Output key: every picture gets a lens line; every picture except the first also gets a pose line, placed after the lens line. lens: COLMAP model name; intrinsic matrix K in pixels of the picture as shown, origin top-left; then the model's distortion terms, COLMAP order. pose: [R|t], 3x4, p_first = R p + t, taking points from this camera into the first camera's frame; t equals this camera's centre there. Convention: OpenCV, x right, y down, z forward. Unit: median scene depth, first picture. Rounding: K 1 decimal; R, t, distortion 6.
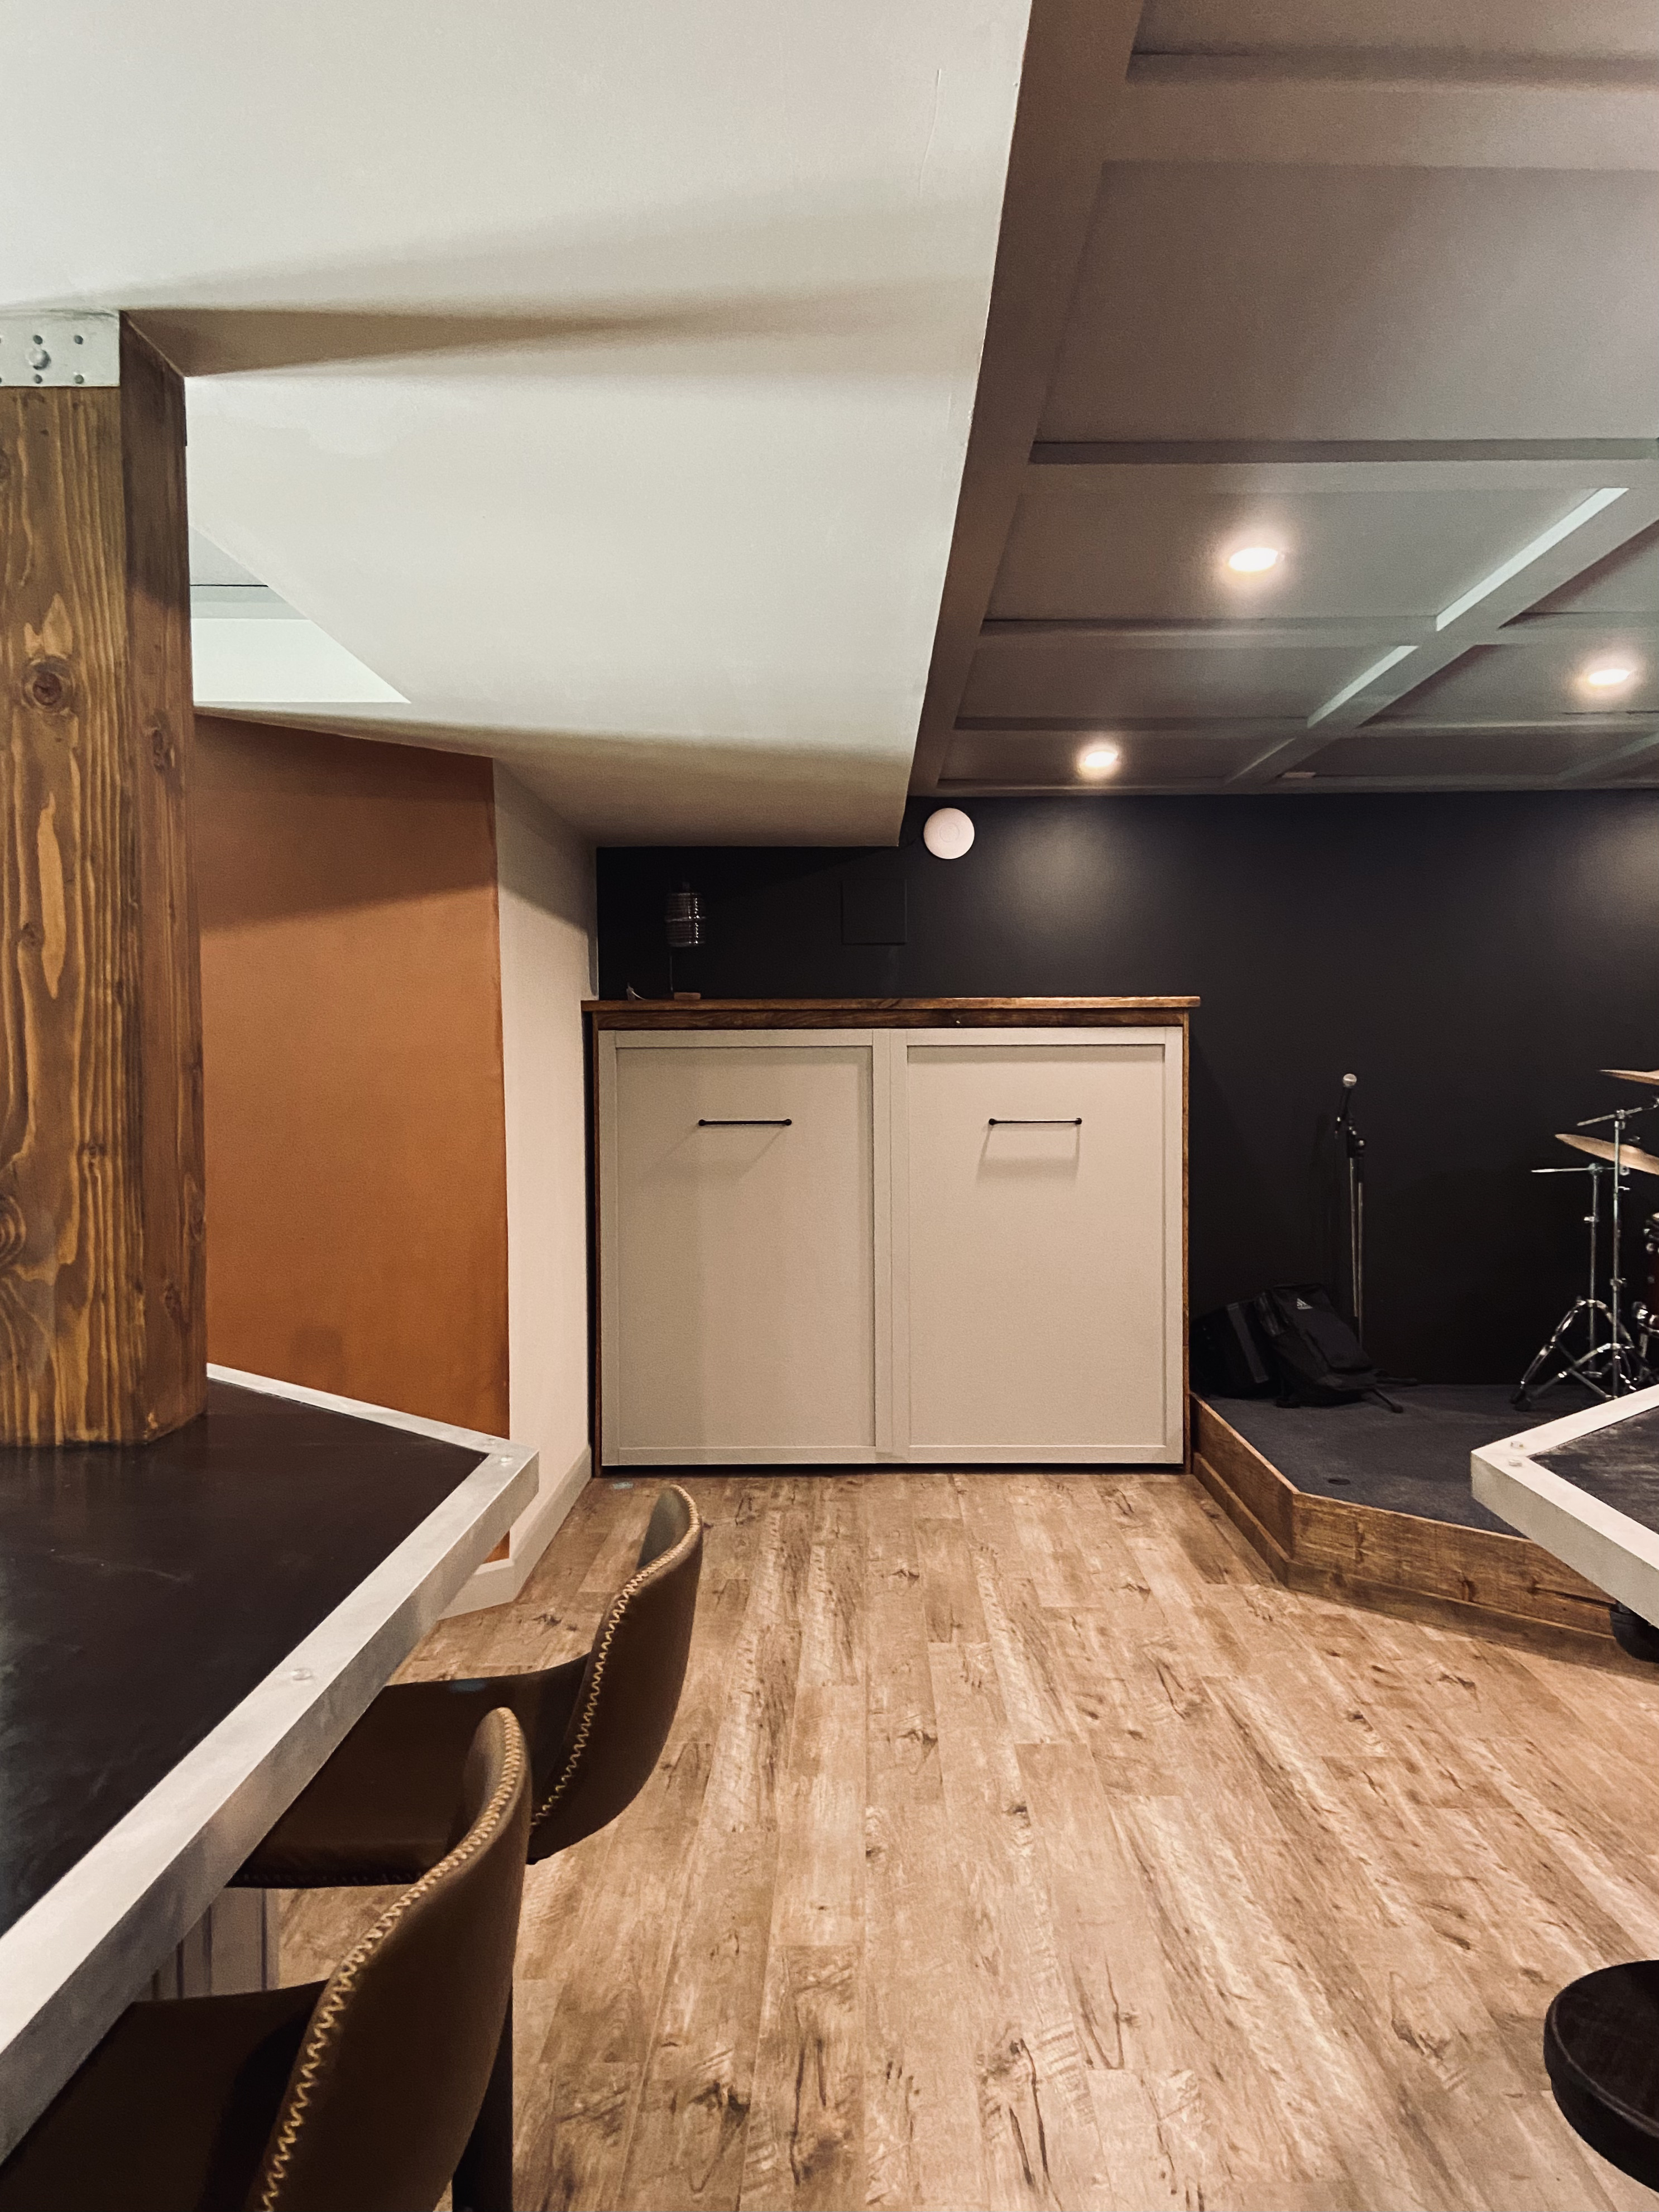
lens RADIAL K [[1681.8, 0, 825.8], [0, 1681.8, 1107.3], [0, 0, 1]] dist [0.097521, -0.125641]
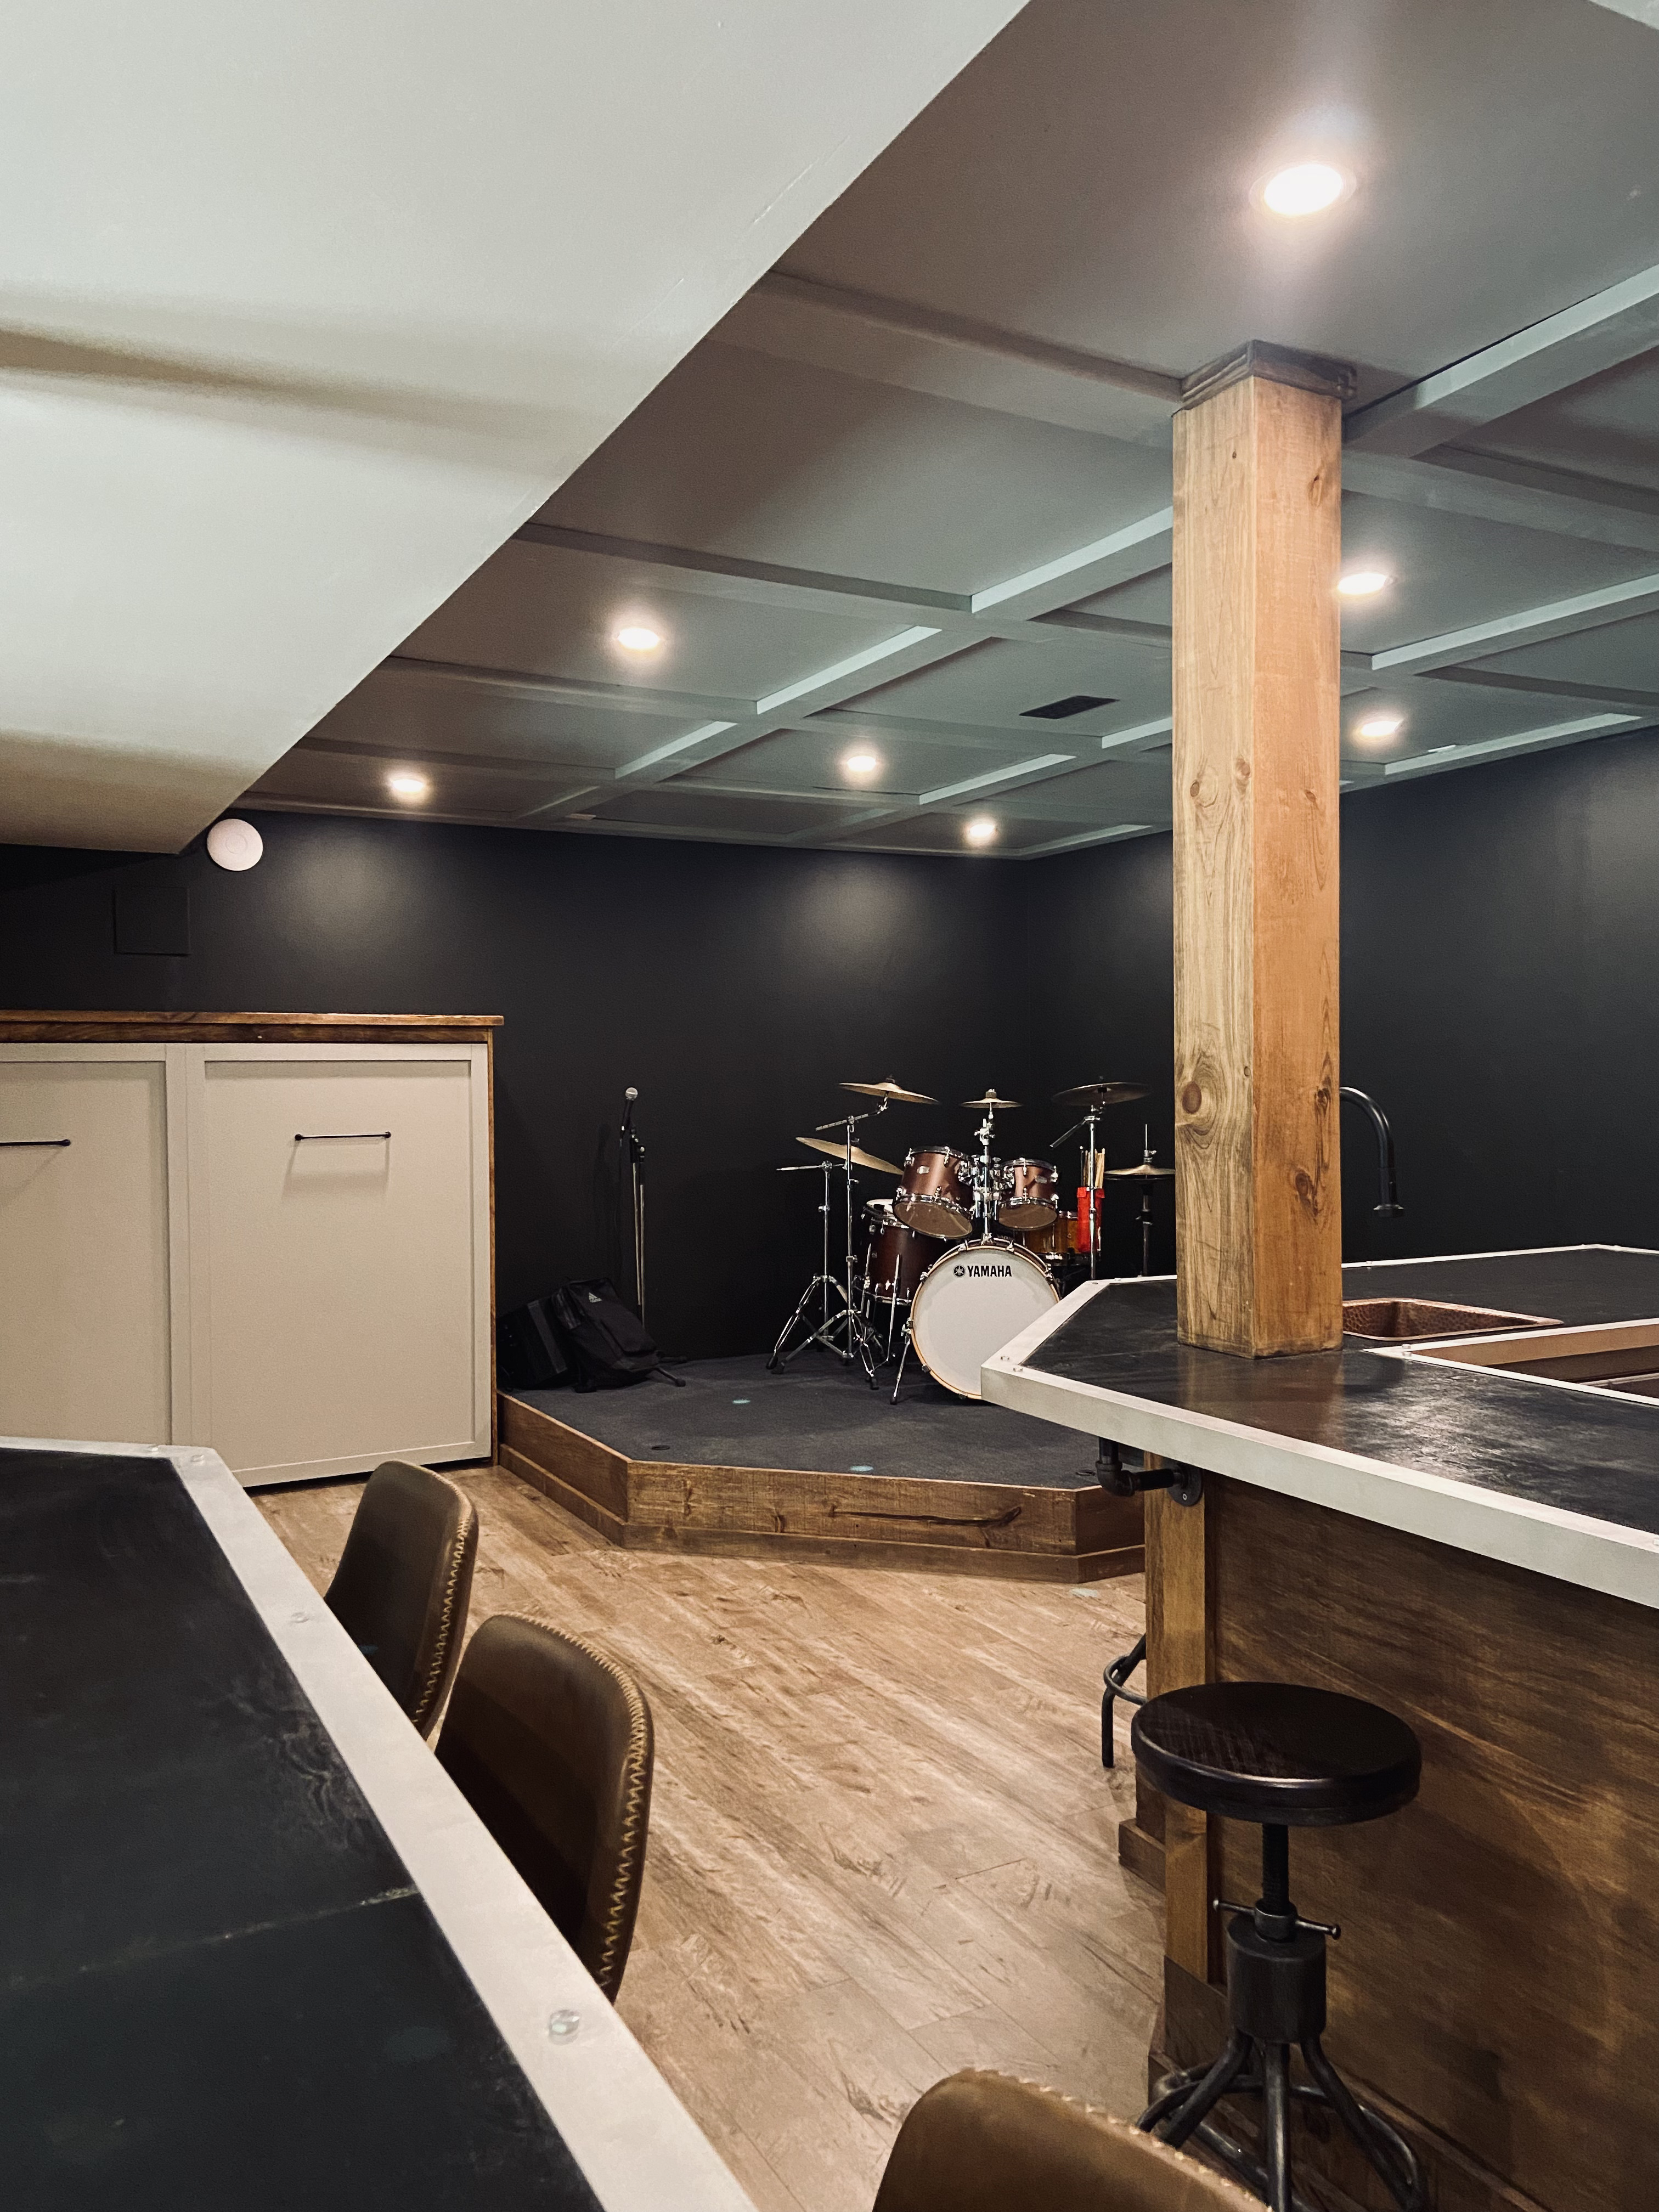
lens RADIAL K [[1681.7, 0, 831.0], [0, 1681.7, 1096.7], [0, 0, 1]] dist [0.097521, -0.125641]
pose [[0.874281, -0.008174, 0.485351, -0.150912], [0.016161, 0.999794, -0.012273, 0.002599], [-0.485150, 0.018574, 0.874233, -0.043498]]
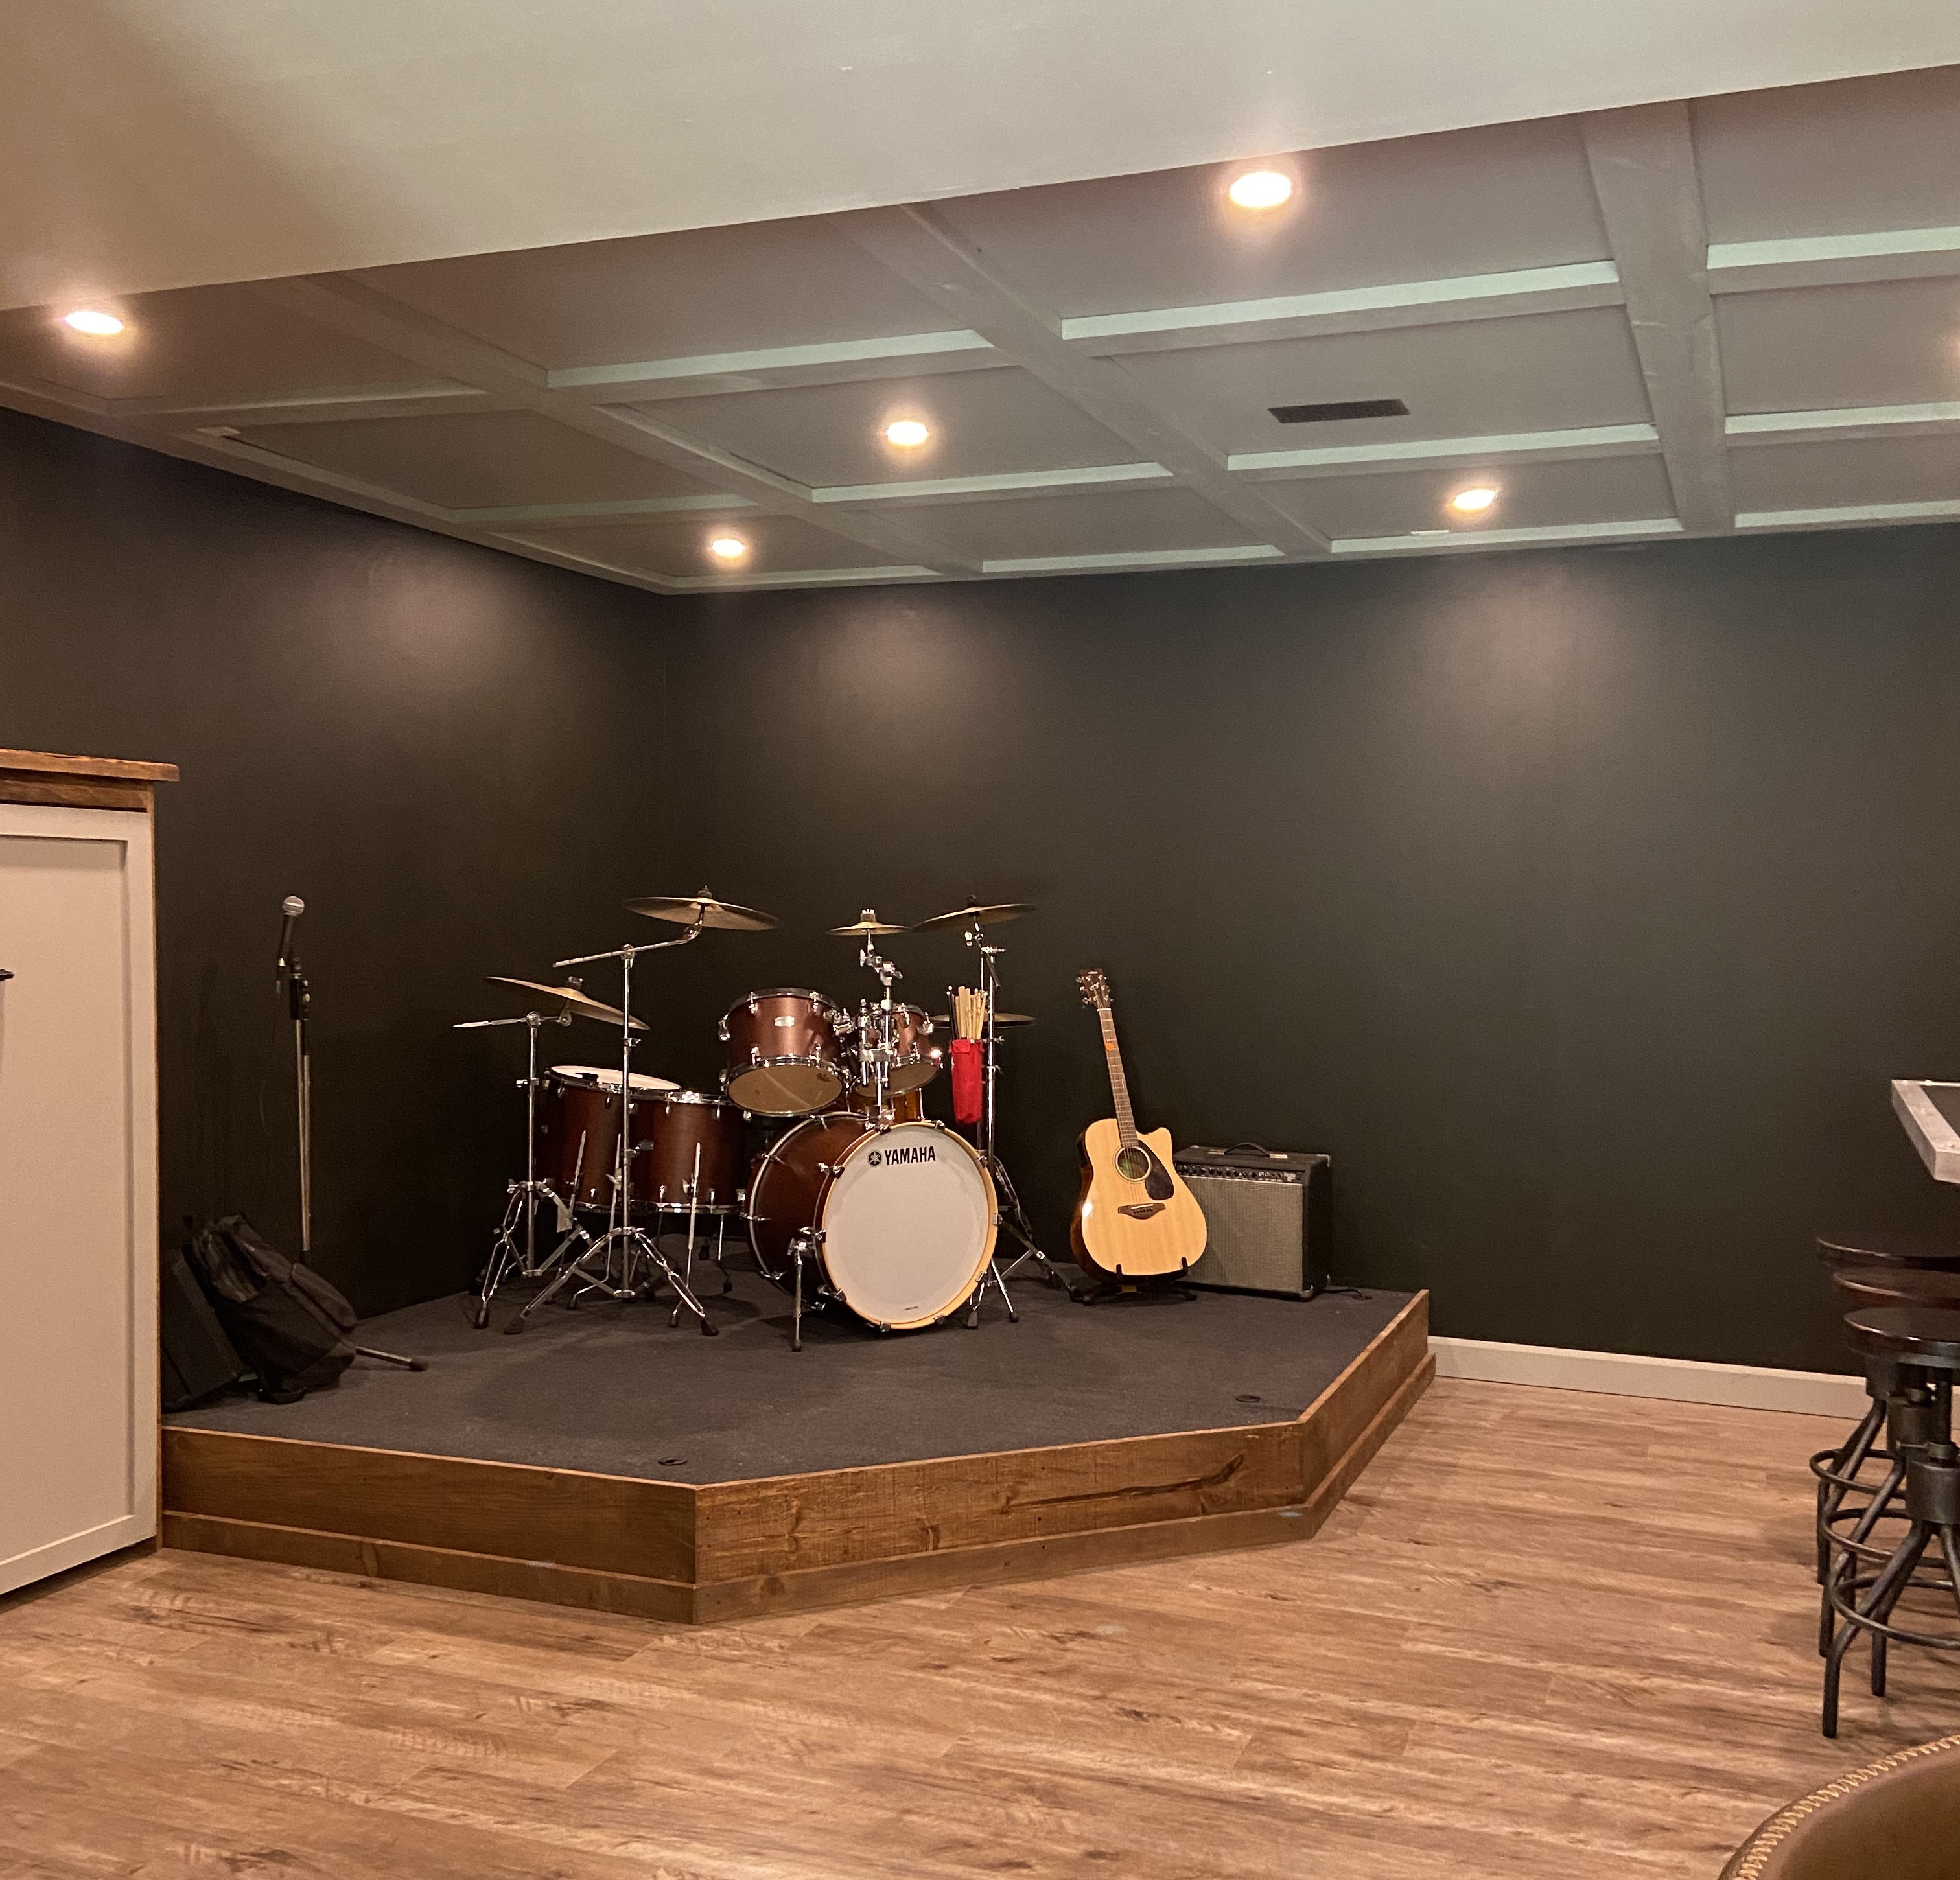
lens RADIAL K [[2022.4, 0, 877.2], [0, 2022.4, 1006.1], [0, 0, 1]] dist [0.063444, 0.000000]
pose [[0.334397, -0.036374, 0.941730, -0.505215], [0.009496, 0.999334, 0.035227, -0.002957], [-0.942384, -0.002837, 0.334520, 0.668584]]
